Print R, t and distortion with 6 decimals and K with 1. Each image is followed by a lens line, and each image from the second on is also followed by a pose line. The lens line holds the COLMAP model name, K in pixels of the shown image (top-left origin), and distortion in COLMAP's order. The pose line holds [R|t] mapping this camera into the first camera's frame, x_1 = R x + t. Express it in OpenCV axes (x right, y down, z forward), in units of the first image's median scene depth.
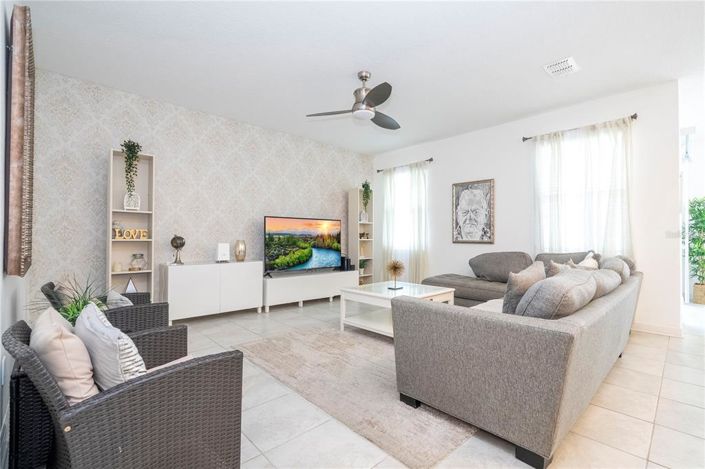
lens RADIAL K [[307.8, 0, 352.5], [0, 307.8, 234.5], [0, 0, 1]] dist [-0.002139, -0.000326]
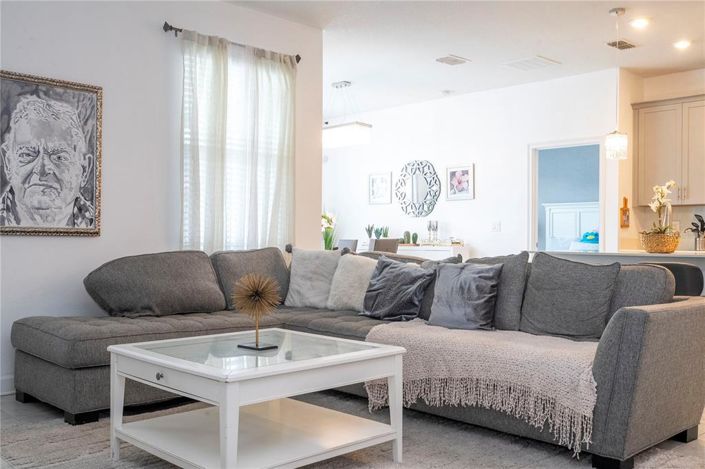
lens RADIAL K [[692.0, 0, 352.5], [0, 692.0, 234.5], [0, 0, 1]] dist [0.002192, 0.005386]
pose [[0.012454, 0.002540, 0.999919, -0.508865], [-0.022918, 0.999735, -0.002254, 0.021660], [-0.999660, -0.022888, 0.012509, 0.610893]]
